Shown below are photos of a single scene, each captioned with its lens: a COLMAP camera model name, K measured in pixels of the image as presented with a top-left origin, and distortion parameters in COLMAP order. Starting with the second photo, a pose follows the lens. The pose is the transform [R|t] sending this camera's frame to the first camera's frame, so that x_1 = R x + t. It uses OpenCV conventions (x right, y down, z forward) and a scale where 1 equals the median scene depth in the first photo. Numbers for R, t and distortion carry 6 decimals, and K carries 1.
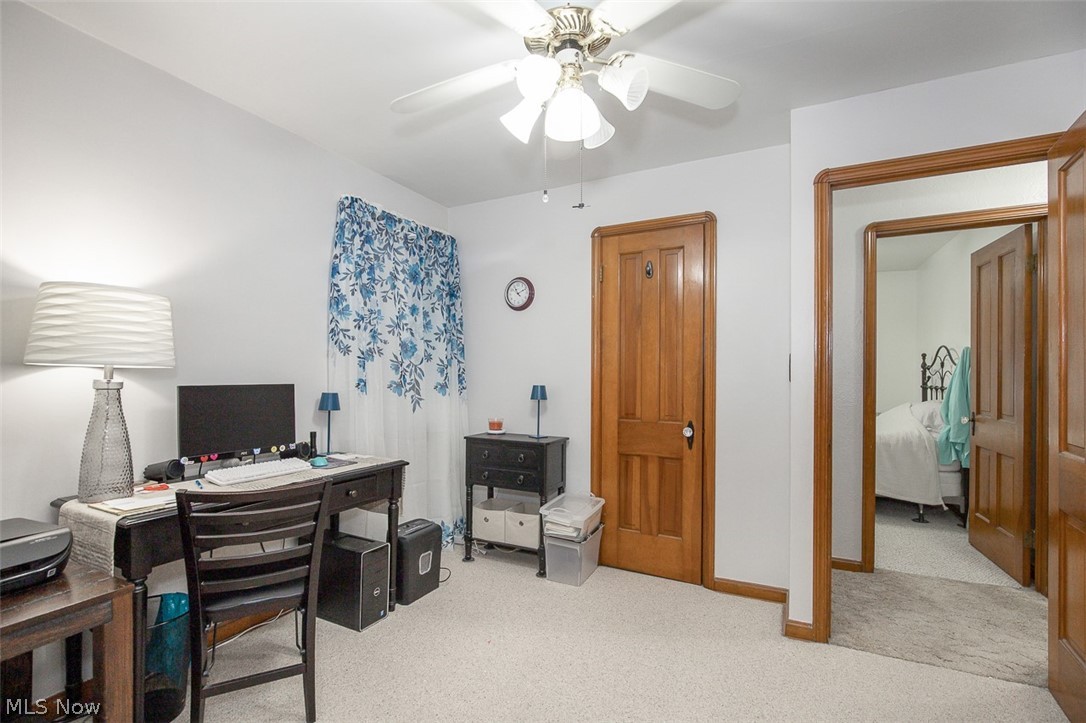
lens RADIAL K [[500.6, 0, 545.8], [0, 500.6, 377.8], [0, 0, 1]] dist [-0.017067, 0.004467]
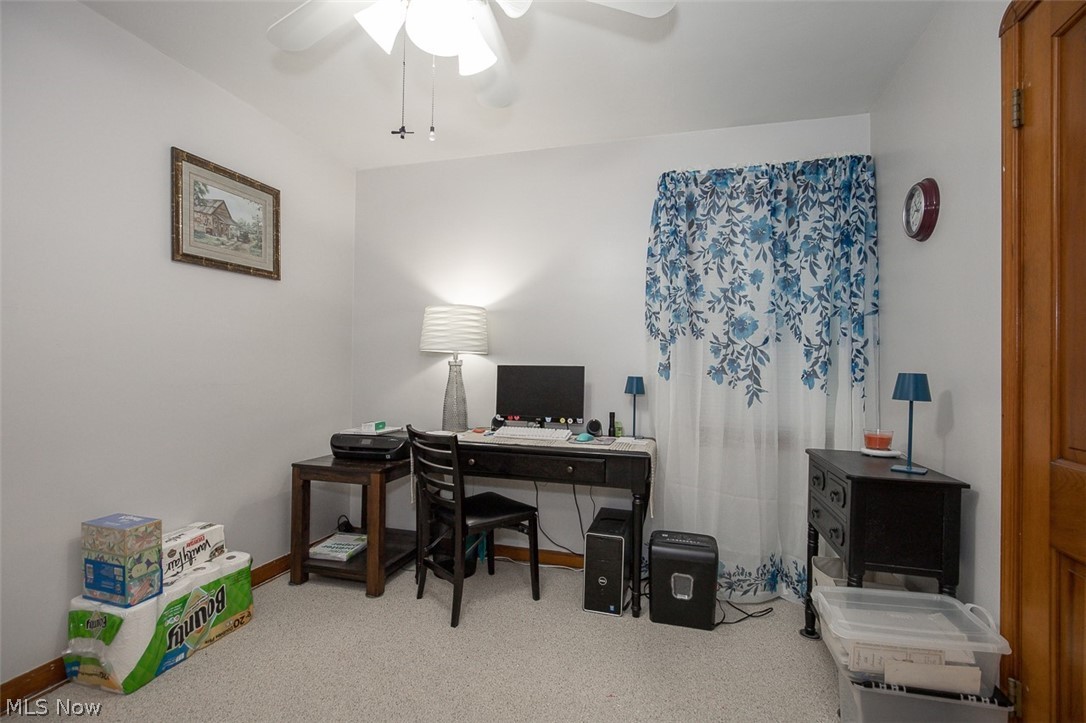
lens RADIAL K [[500.6, 0, 533.5], [0, 500.6, 366.3], [0, 0, 1]] dist [-0.017067, 0.004467]
pose [[0.174326, -0.008528, -0.984651, 0.454156], [-0.020515, 0.999714, -0.012290, 0.022452], [0.984474, 0.022342, 0.174101, 0.531841]]
